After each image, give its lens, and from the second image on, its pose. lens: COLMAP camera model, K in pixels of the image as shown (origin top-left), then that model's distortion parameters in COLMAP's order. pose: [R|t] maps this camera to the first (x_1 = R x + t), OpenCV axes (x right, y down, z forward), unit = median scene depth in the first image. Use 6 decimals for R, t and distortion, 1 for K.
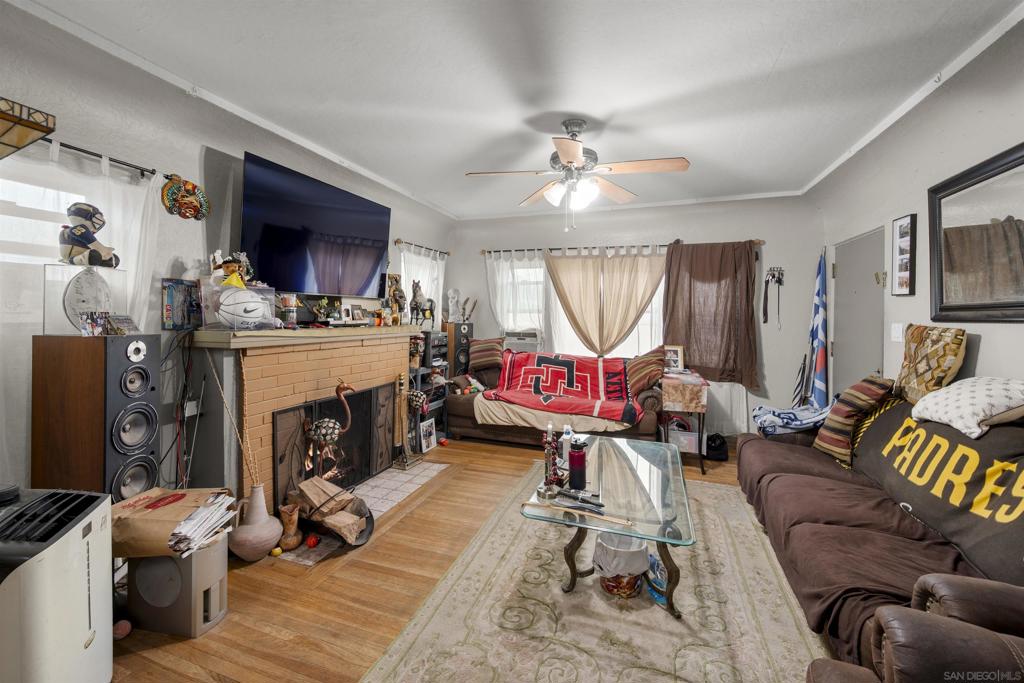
lens RADIAL K [[414.4, 0, 510.3], [0, 414.4, 315.3], [0, 0, 1]] dist [0.000191, -0.000101]
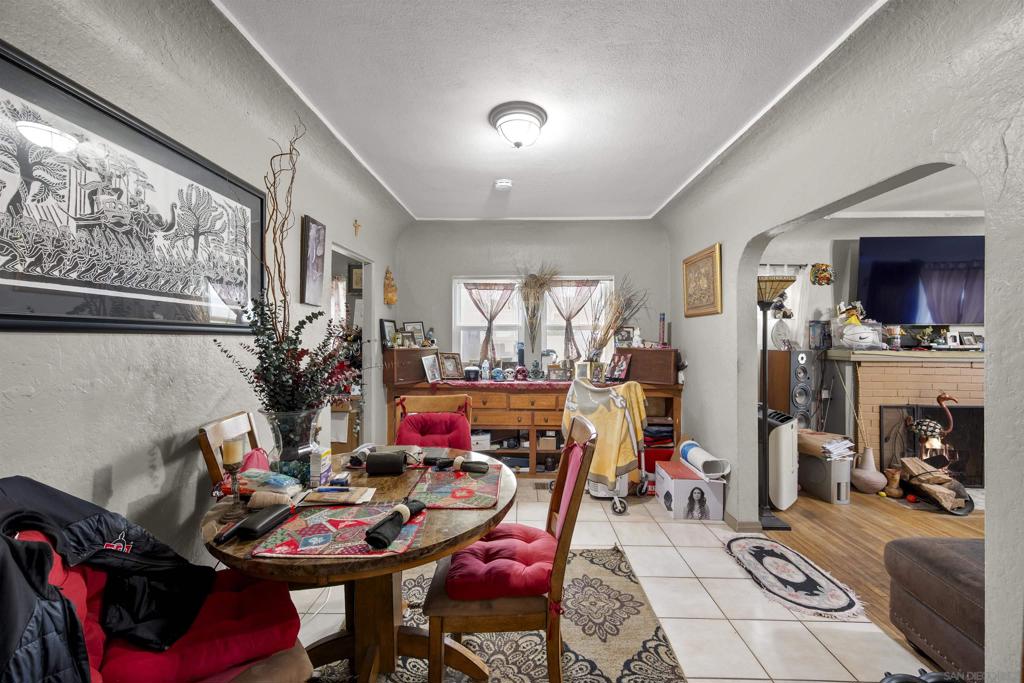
lens RADIAL K [[407.9, 0, 511.2], [0, 407.9, 343.4], [0, 0, 1]] dist [-0.000578, -0.000119]
pose [[0.303232, 0.002826, -0.952913, 0.442326], [0.000332, 0.999995, 0.003071, 0.004050], [0.952917, -0.001248, 0.303230, -0.743554]]
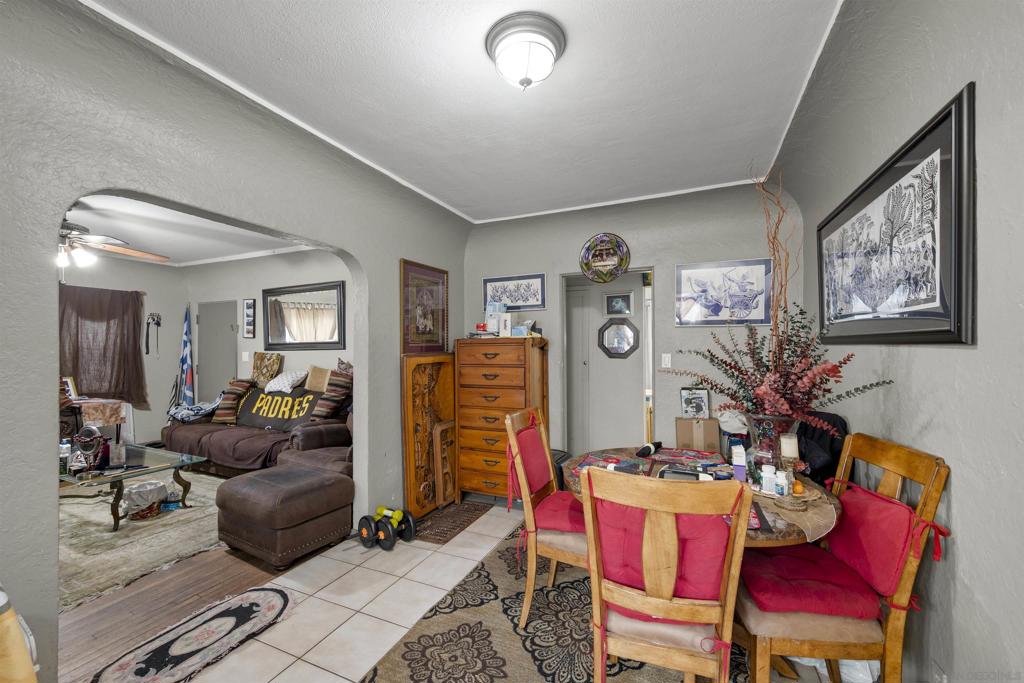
lens RADIAL K [[402.6, 0, 513.9], [0, 402.6, 347.7], [0, 0, 1]] dist [-0.000587, -0.000286]
pose [[0.082358, -0.012357, 0.996526, -1.006358], [0.007407, 0.999903, 0.011787, -0.015528], [-0.996575, 0.006411, 0.082442, -0.496422]]
